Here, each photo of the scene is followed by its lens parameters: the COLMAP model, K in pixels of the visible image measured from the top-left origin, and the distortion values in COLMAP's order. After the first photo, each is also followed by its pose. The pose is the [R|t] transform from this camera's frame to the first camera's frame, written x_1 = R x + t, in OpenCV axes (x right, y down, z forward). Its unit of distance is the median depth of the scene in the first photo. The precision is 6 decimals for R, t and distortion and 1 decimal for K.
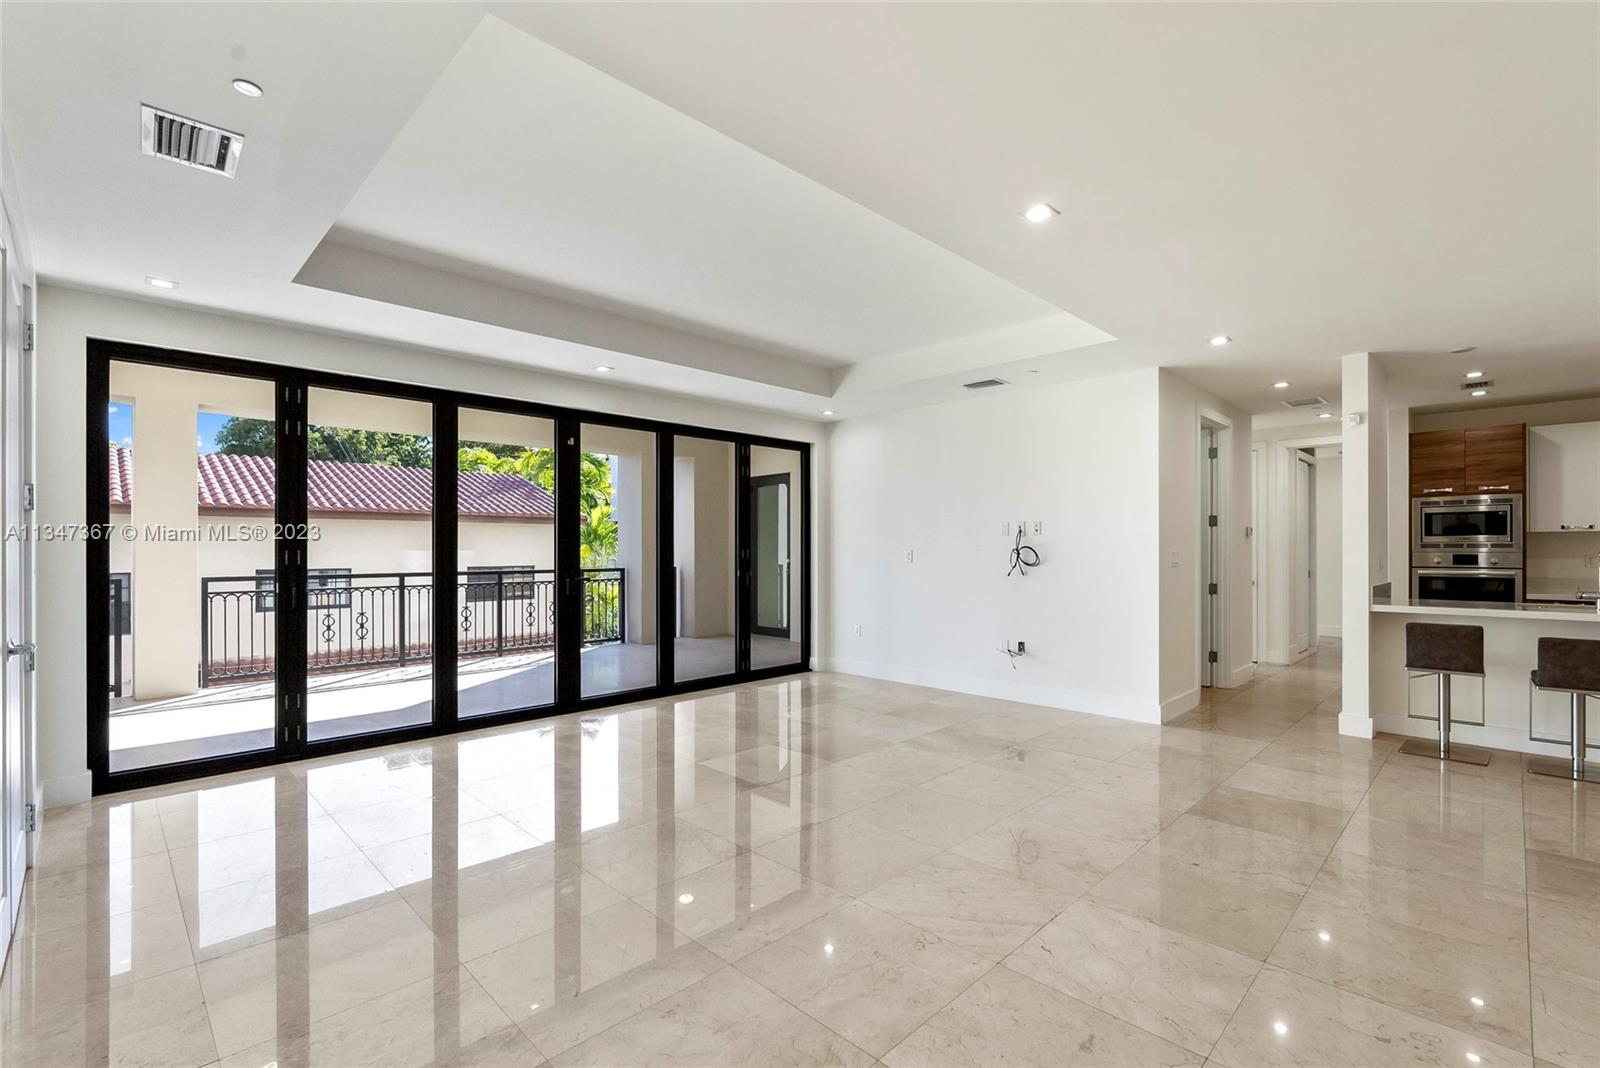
lens RADIAL K [[715.1, 0, 807.9], [0, 715.1, 548.7], [0, 0, 1]] dist [-0.004650, -0.000374]
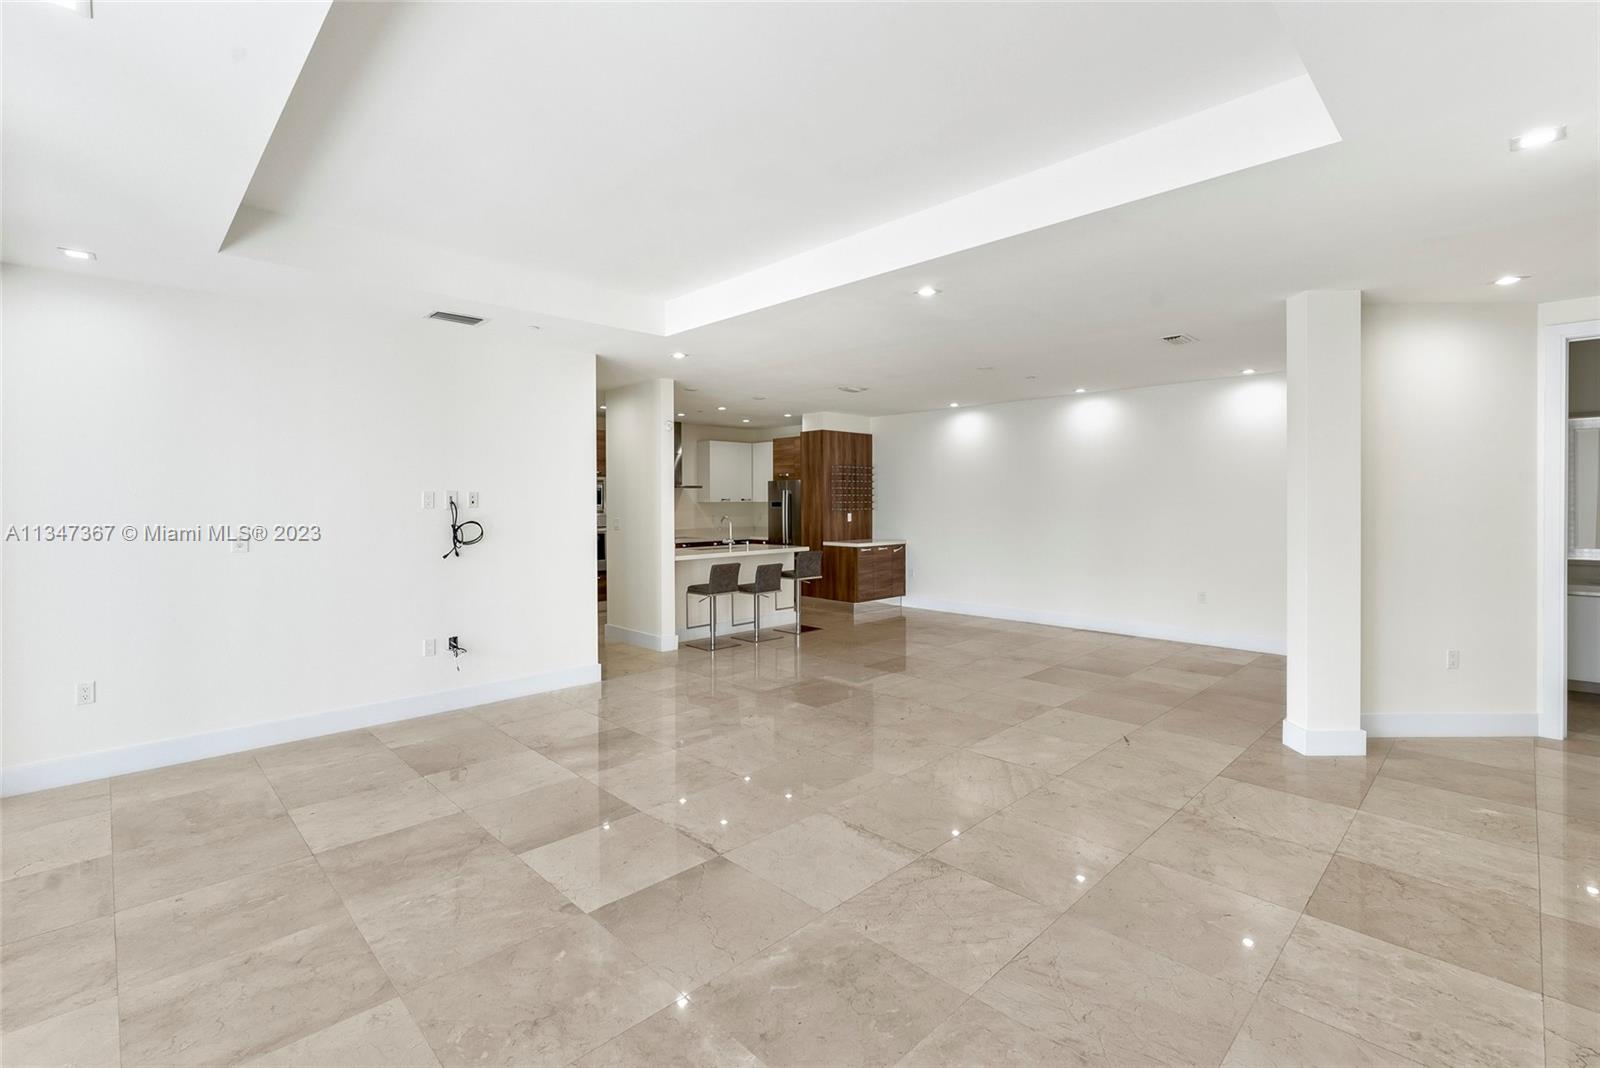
lens RADIAL K [[715.1, 0, 807.0], [0, 715.1, 506.5], [0, 0, 1]] dist [-0.004650, -0.000374]
pose [[0.007341, -0.008310, 0.999939, -0.527397], [0.004591, 0.999955, 0.008277, -0.026095], [-0.999963, 0.004530, 0.007379, 0.587705]]
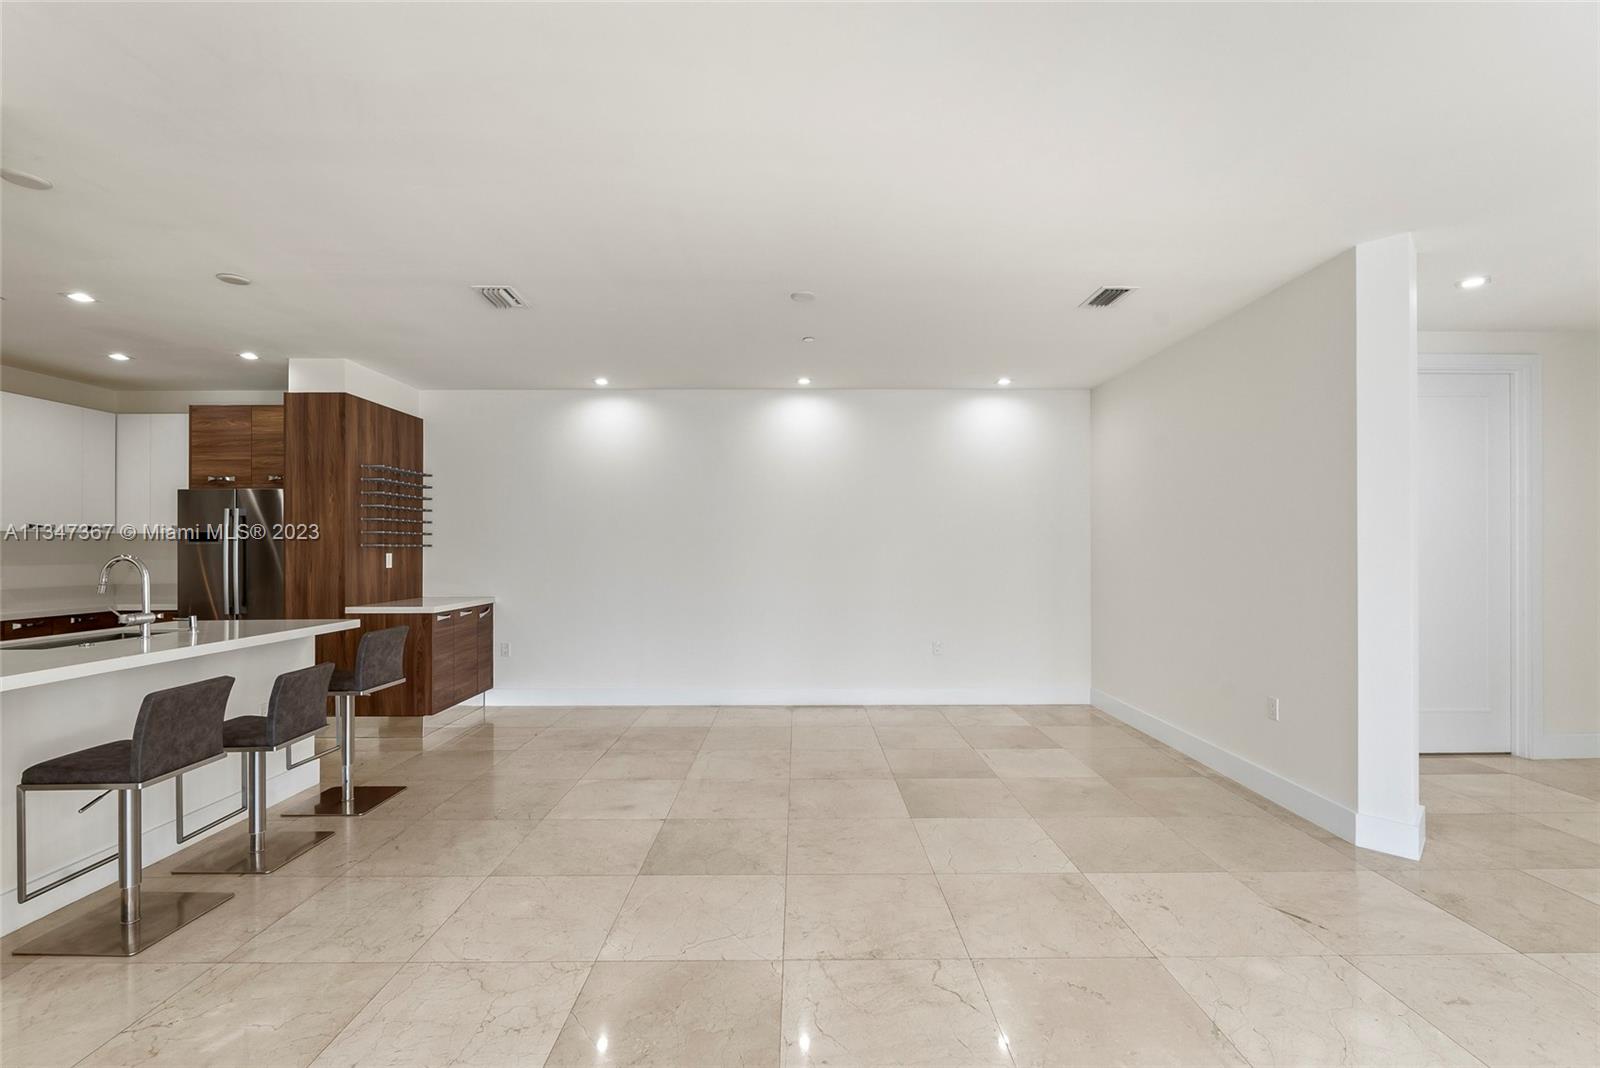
lens RADIAL K [[715.1, 0, 801.8], [0, 715.1, 538.4], [0, 0, 1]] dist [-0.004650, -0.000374]
pose [[-0.709019, 0.011828, 0.705090, 0.102650], [0.003430, 0.999905, -0.013324, -0.001086], [-0.705181, -0.007028, -0.708992, 0.776086]]
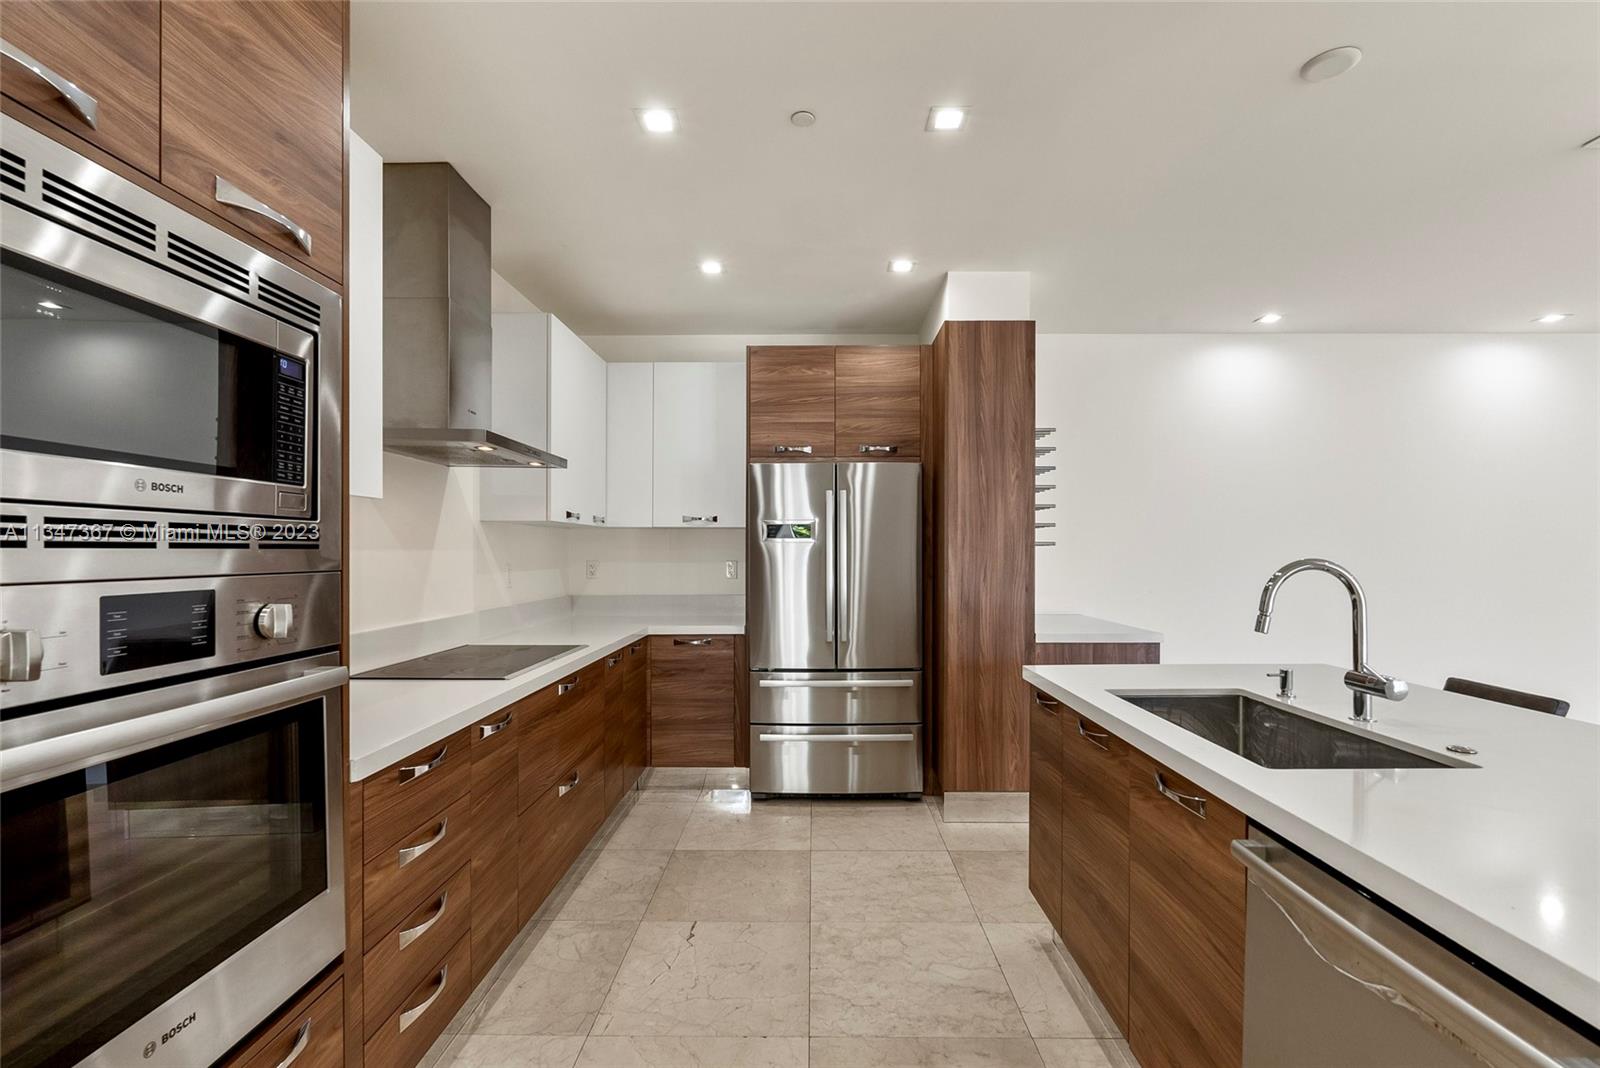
lens RADIAL K [[715.1, 0, 803.0], [0, 715.1, 547.2], [0, 0, 1]] dist [-0.004650, -0.000374]
pose [[-0.700955, 0.005238, 0.713186, 0.787044], [0.004327, 0.999986, -0.003092, -0.001288], [-0.713192, 0.000919, -0.700968, 1.095696]]
